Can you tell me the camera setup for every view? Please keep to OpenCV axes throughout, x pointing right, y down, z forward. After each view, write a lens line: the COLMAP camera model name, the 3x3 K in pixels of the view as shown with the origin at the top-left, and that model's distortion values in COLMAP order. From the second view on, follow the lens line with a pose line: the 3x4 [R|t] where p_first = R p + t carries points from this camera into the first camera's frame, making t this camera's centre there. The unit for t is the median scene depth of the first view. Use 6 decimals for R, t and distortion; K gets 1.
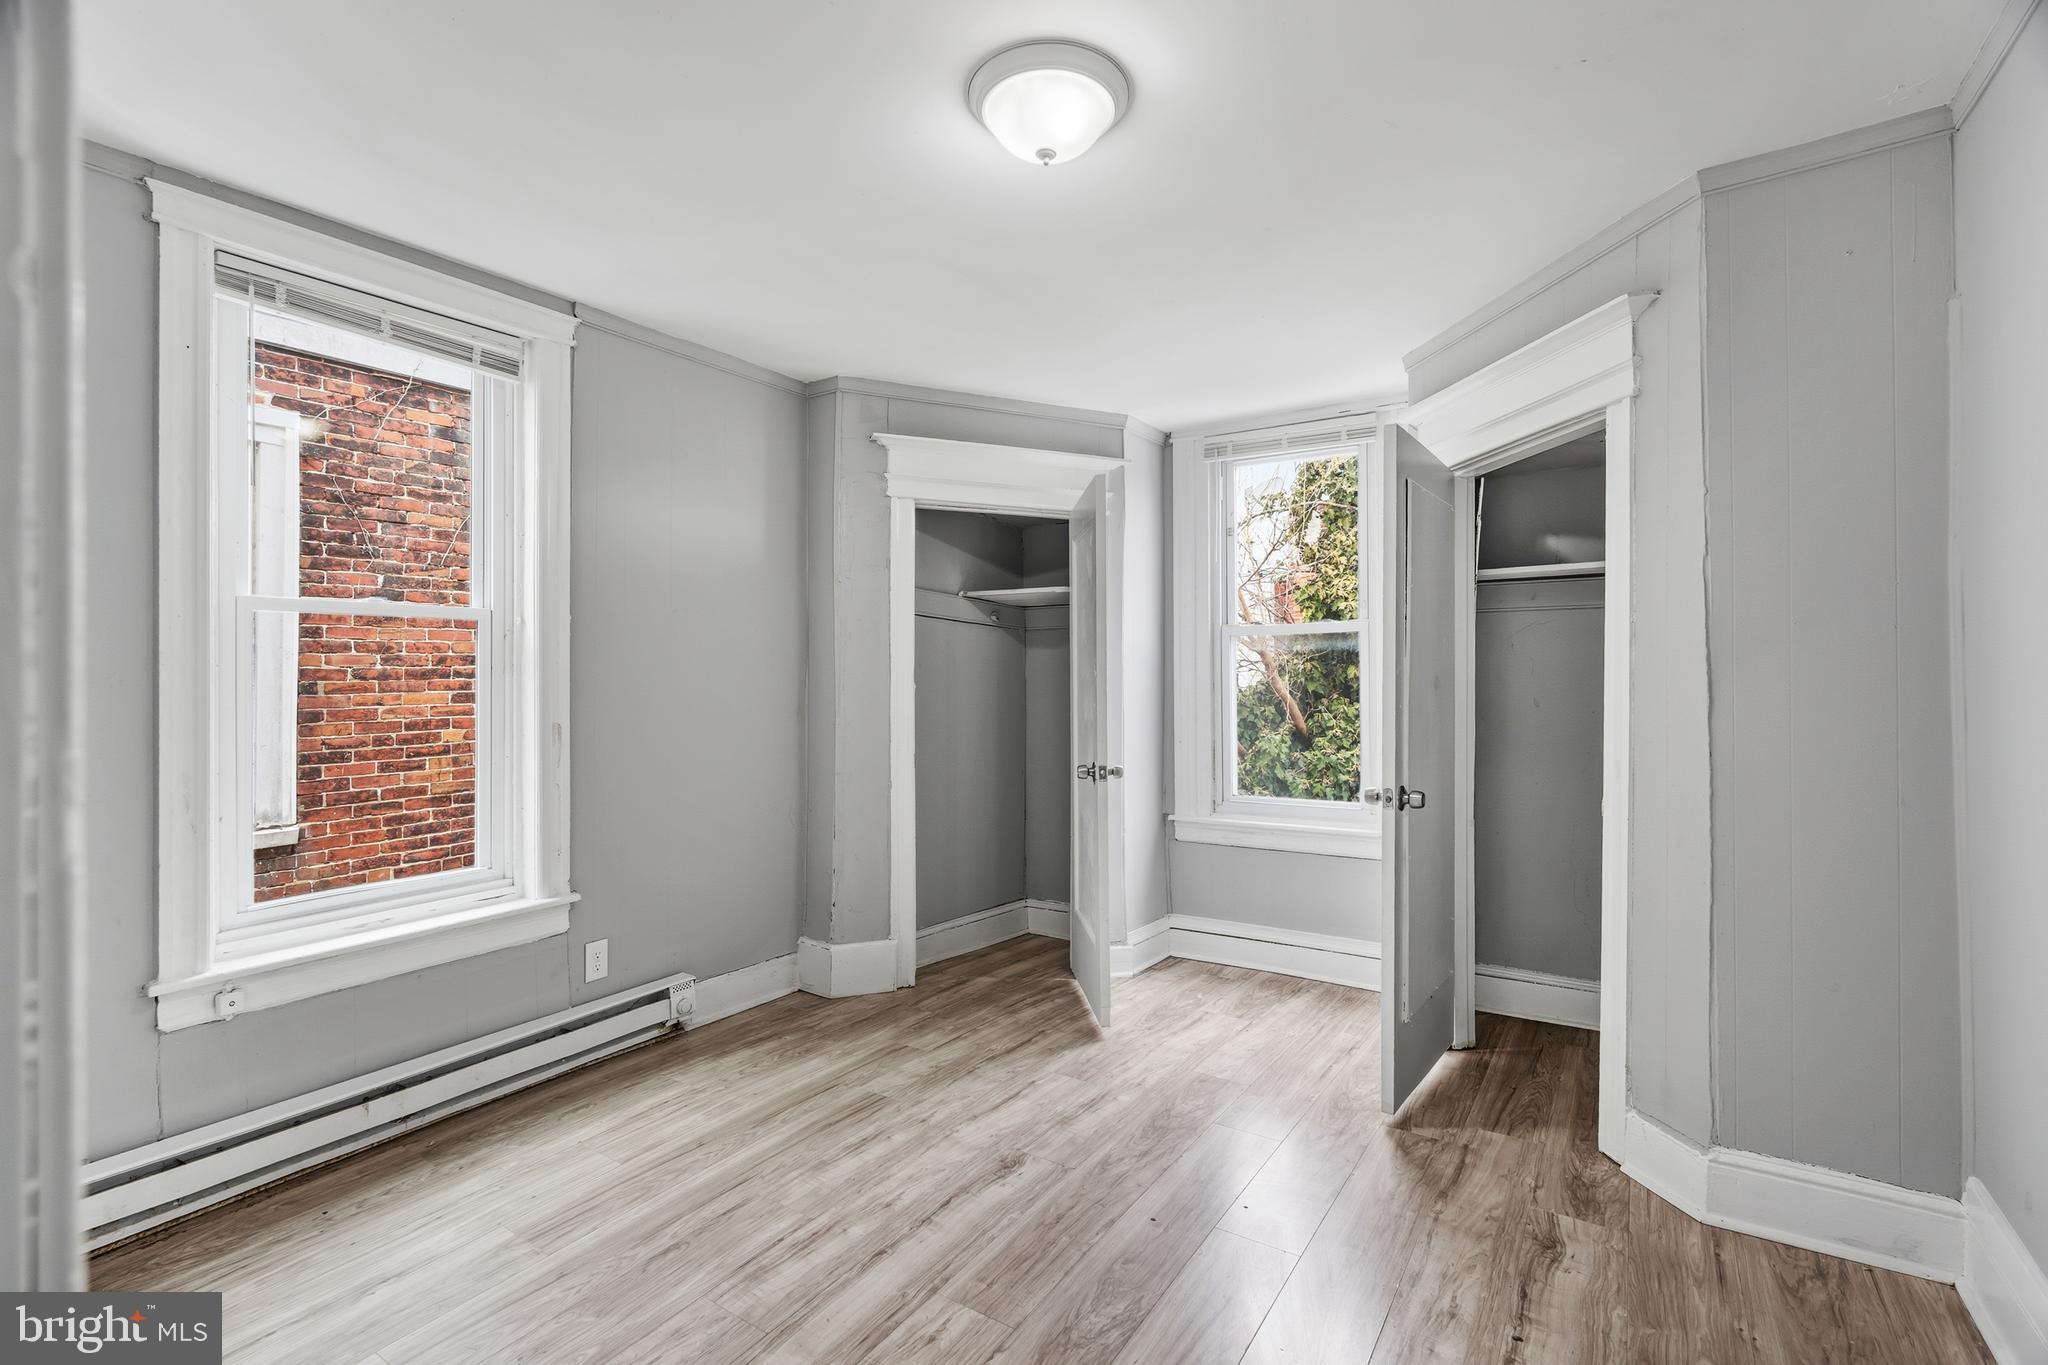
lens RADIAL K [[911.0, 0, 1027.2], [0, 911.0, 686.6], [0, 0, 1]] dist [-0.001519, 0.000273]
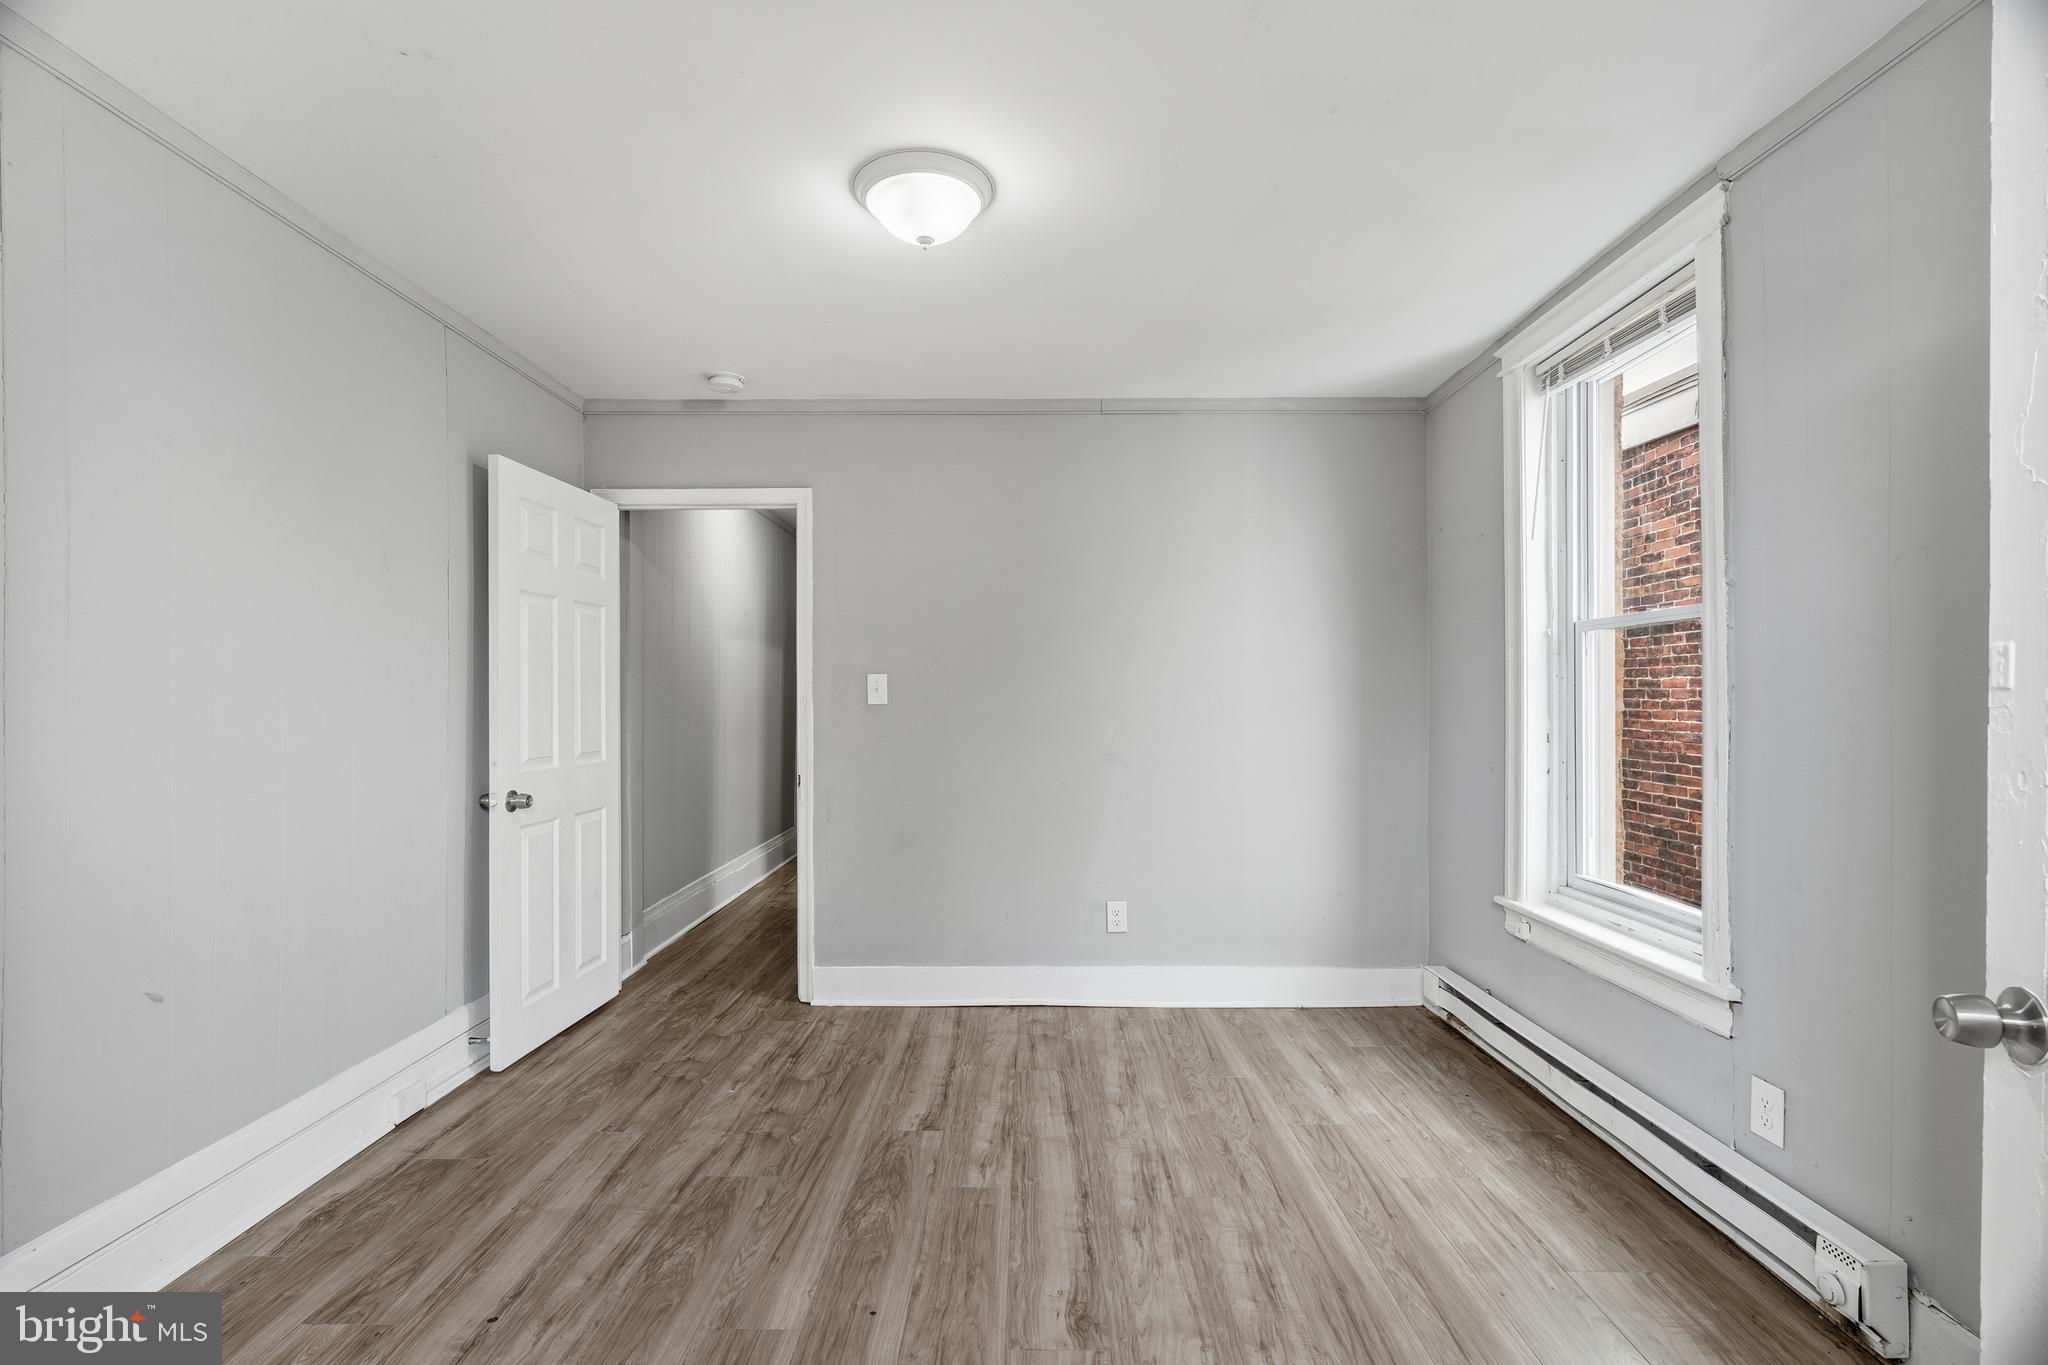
lens RADIAL K [[911.0, 0, 1027.2], [0, 911.0, 686.6], [0, 0, 1]] dist [-0.001519, 0.000273]
pose [[-0.837275, -0.004472, -0.546764, 0.460742], [-0.006404, 0.999978, 0.001629, -0.007829], [0.546745, 0.004865, -0.837285, 1.692452]]
